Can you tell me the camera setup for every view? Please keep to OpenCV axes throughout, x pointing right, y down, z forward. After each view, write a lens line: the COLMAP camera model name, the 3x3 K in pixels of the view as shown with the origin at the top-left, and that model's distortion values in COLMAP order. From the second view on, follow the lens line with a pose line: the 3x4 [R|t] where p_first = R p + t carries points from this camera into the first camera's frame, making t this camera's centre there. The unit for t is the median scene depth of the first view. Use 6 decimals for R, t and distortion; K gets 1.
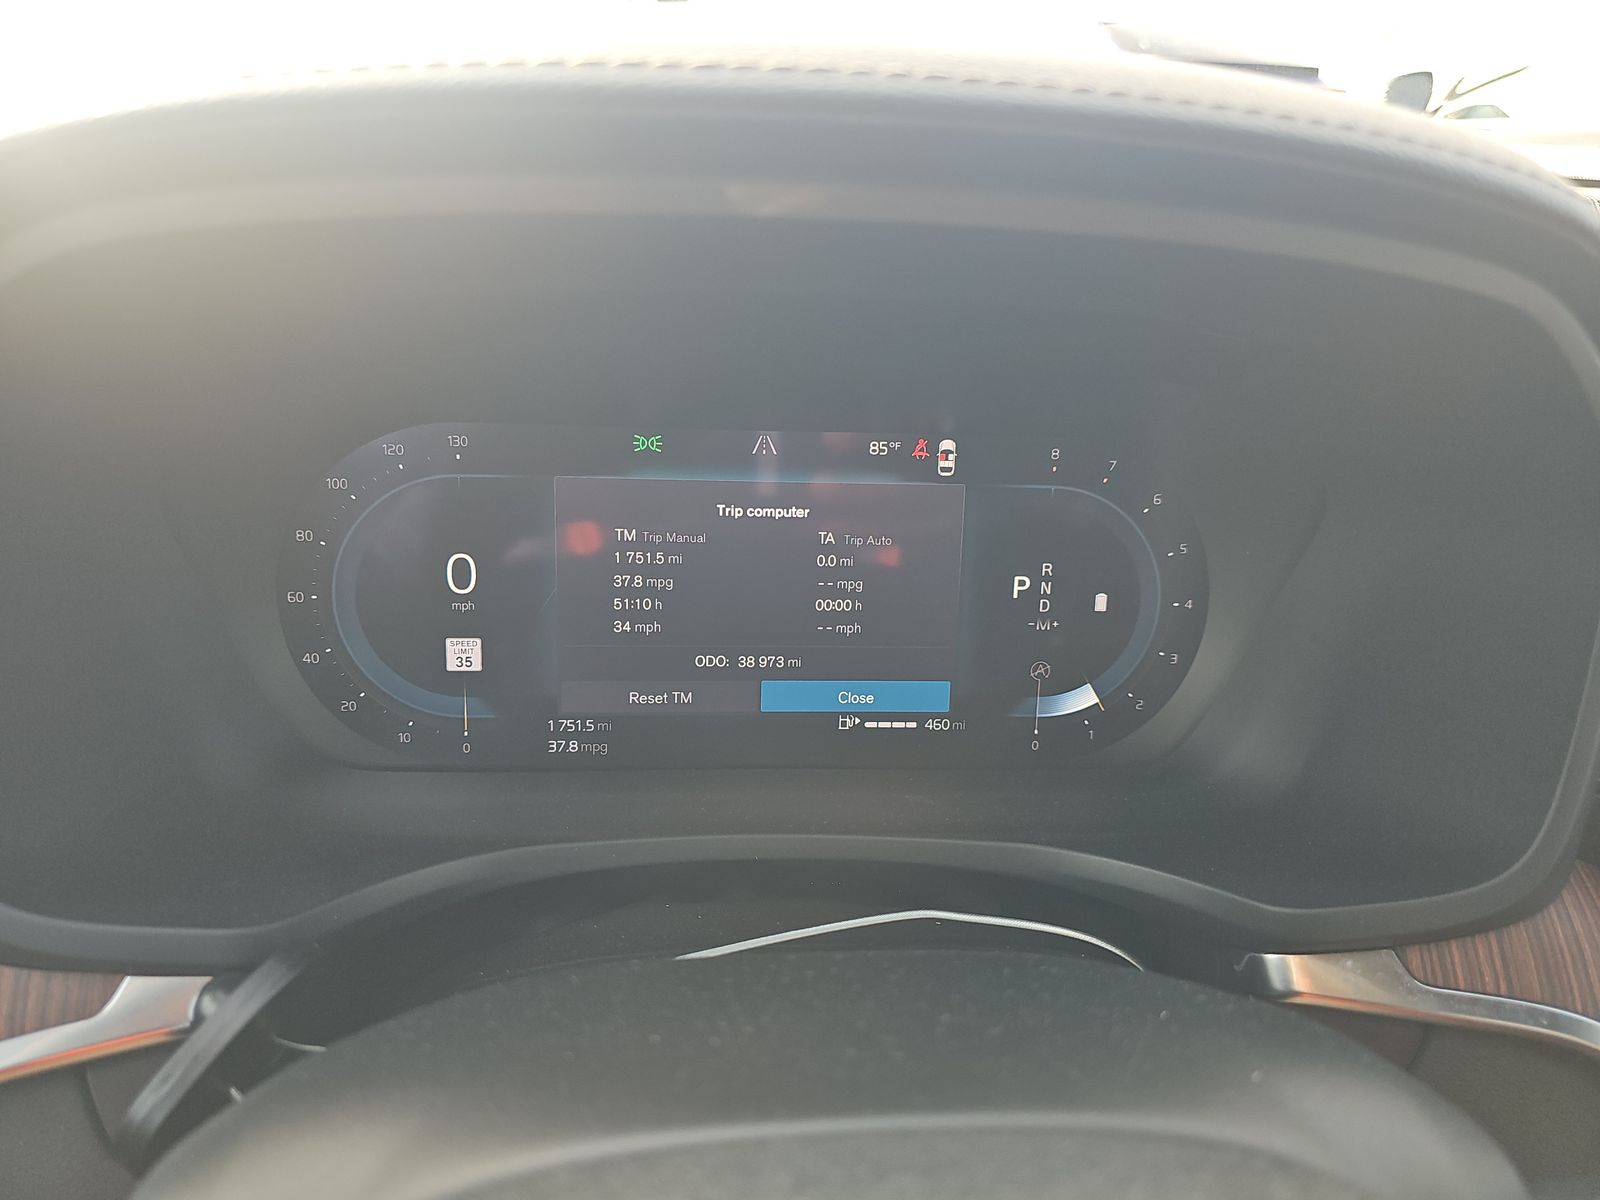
lens RADIAL K [[1044.5, 0, 791.4], [0, 1044.5, 607.8], [0, 0, 1]] dist [0.023041, -0.030457]
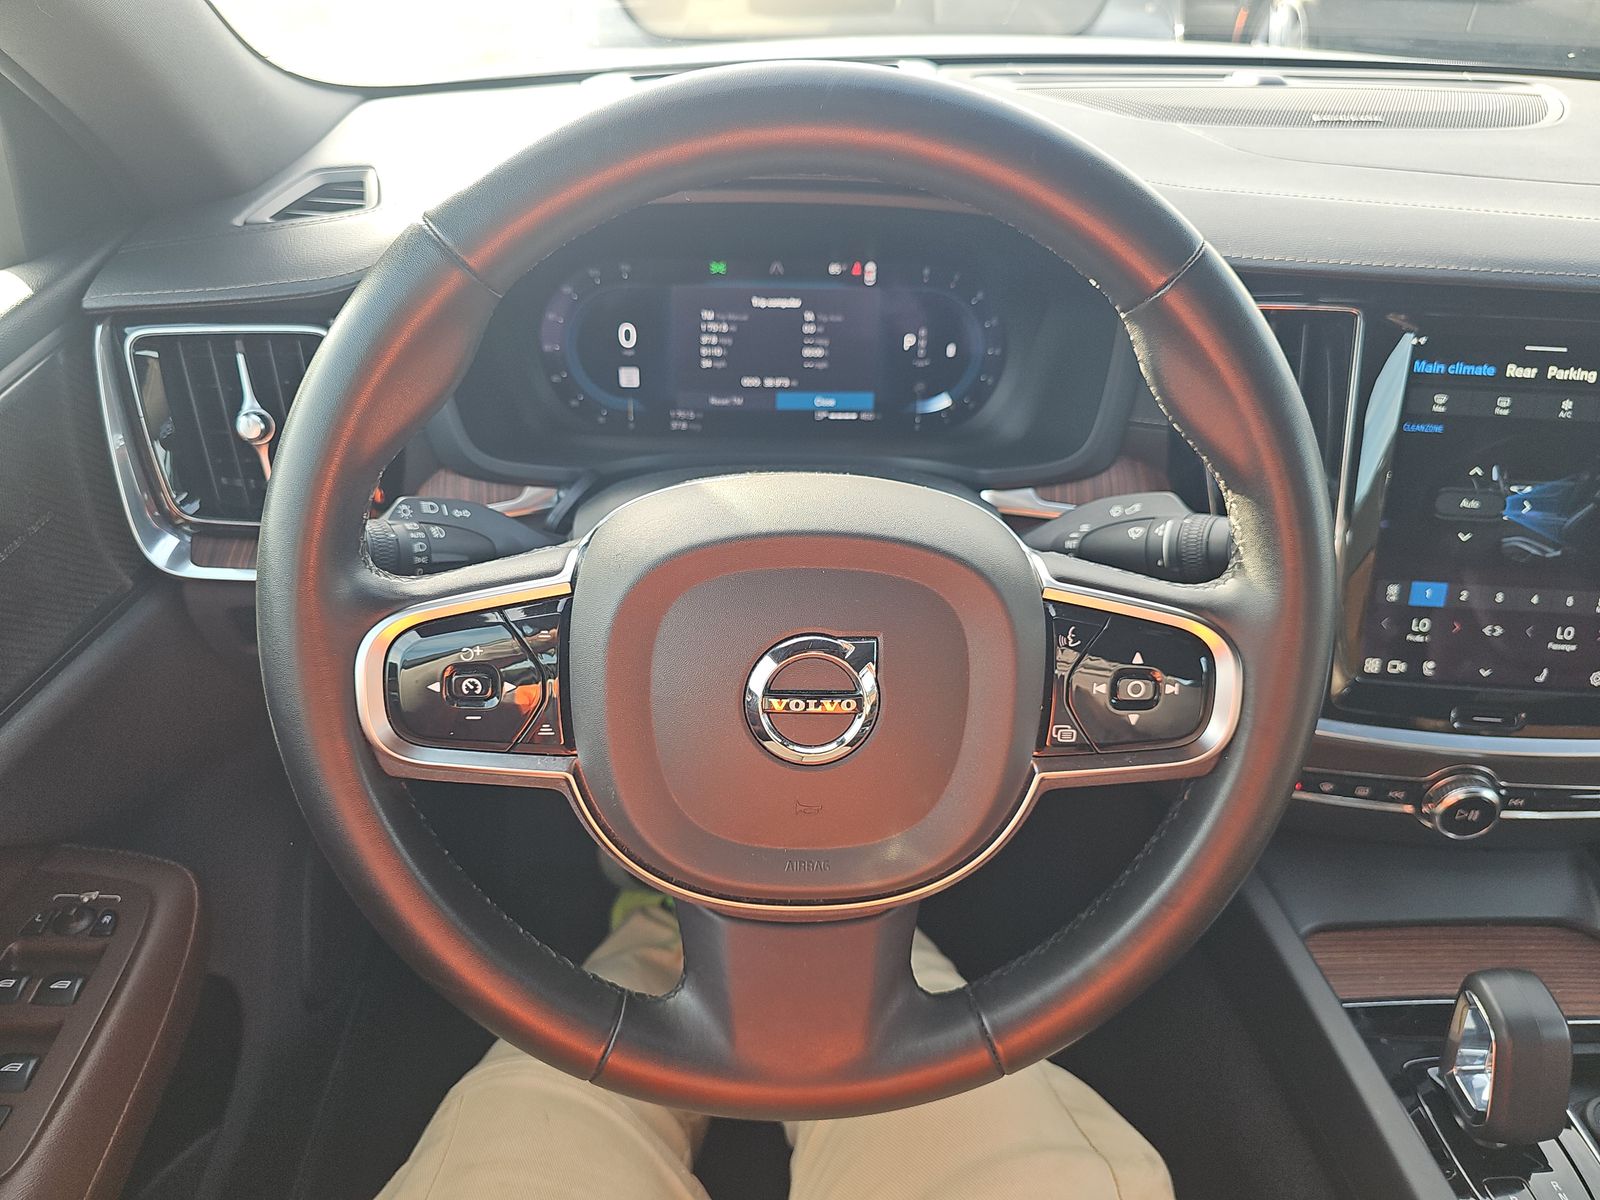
lens RADIAL K [[1044.5, 0, 804.7], [0, 1044.5, 605.0], [0, 0, 1]] dist [0.023041, -0.030457]
pose [[0.999177, 0.005562, -0.040170, 0.106904], [0.001873, 0.983162, 0.182725, 0.105413], [0.040510, -0.182650, 0.982343, -1.026489]]
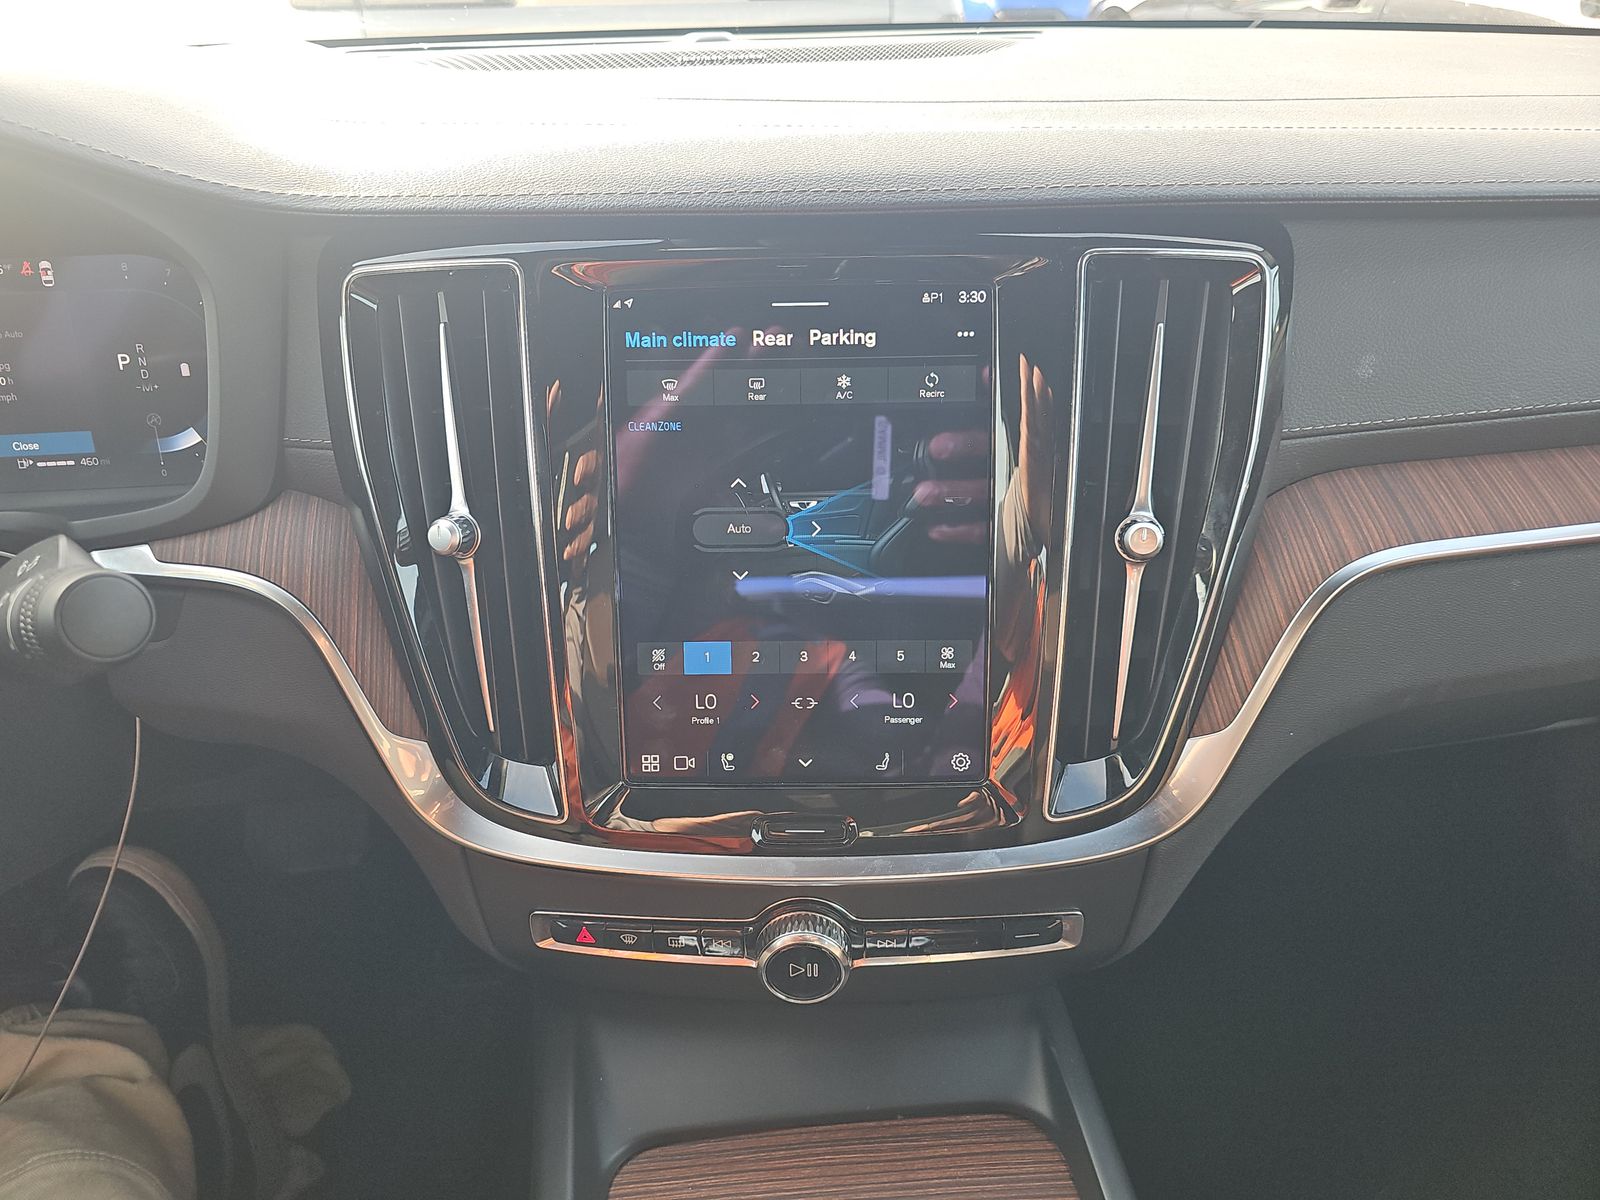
lens RADIAL K [[1044.5, 0, 796.9], [0, 1044.5, 613.5], [0, 0, 1]] dist [0.023041, -0.030457]
pose [[0.998112, -0.060151, -0.012428, 1.169466], [0.061236, 0.990234, 0.125251, 0.204970], [0.004773, -0.125775, 0.992047, -0.497872]]
